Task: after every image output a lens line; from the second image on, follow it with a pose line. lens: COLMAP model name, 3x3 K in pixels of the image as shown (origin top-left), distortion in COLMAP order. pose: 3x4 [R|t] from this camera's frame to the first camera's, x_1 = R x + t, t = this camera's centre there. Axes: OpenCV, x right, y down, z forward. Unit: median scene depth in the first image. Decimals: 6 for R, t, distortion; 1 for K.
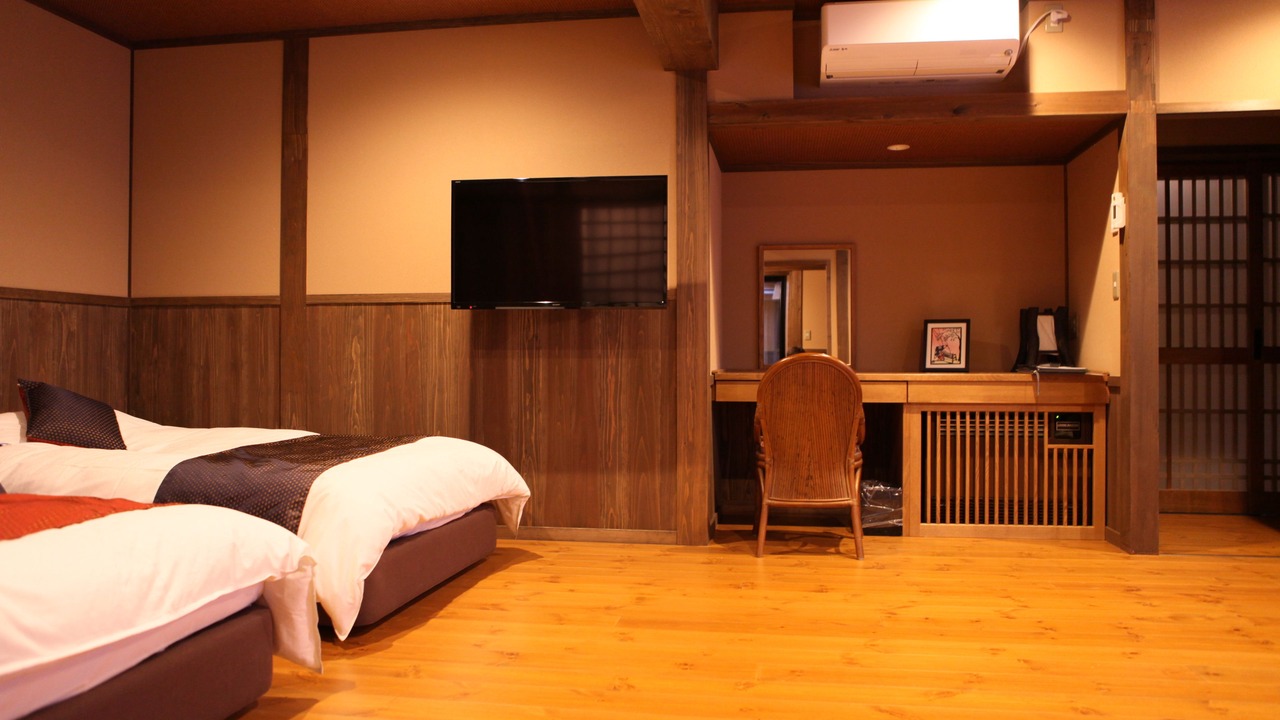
lens RADIAL K [[996.4, 0, 644.4], [0, 996.4, 354.6], [0, 0, 1]] dist [-0.008376, 0.000137]
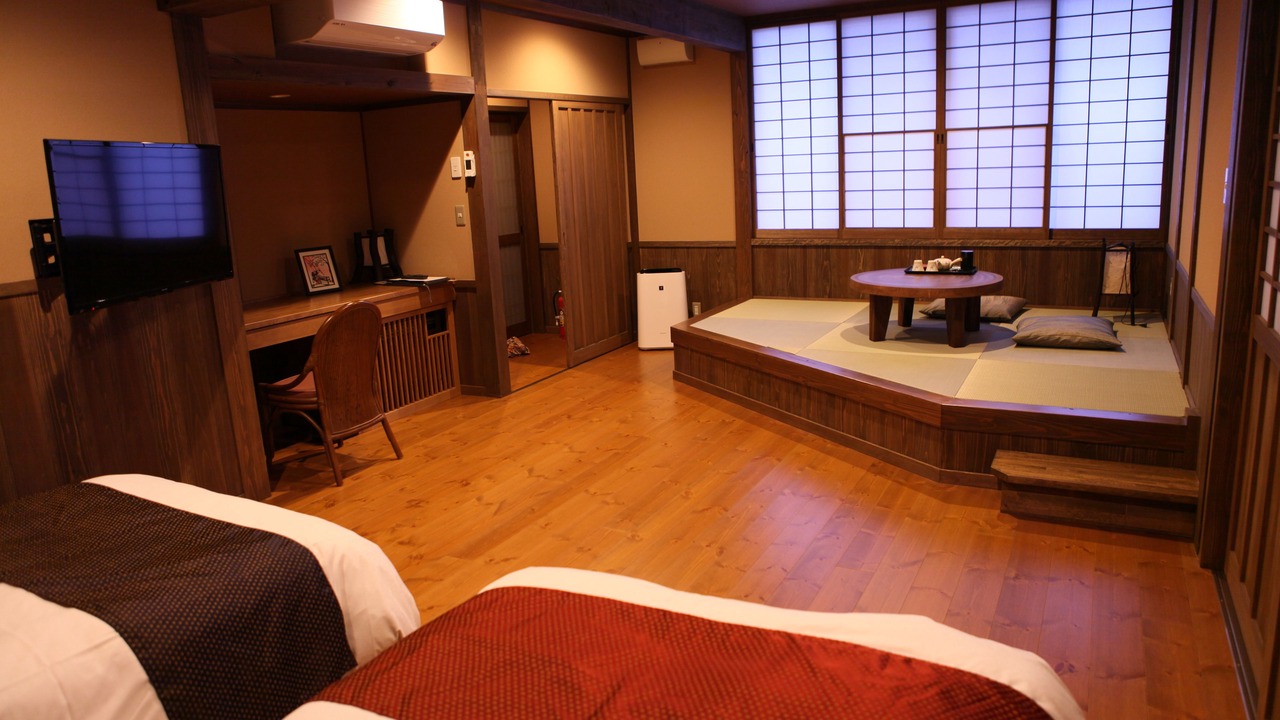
lens RADIAL K [[909.5, 0, 639.1], [0, 909.5, 361.0], [0, 0, 1]] dist [0.009689, 0.002581]
pose [[0.345017, -0.224151, 0.911438, -0.643393], [0.051182, 0.974113, 0.220190, -0.137930], [-0.937200, -0.029320, 0.347558, 0.306830]]
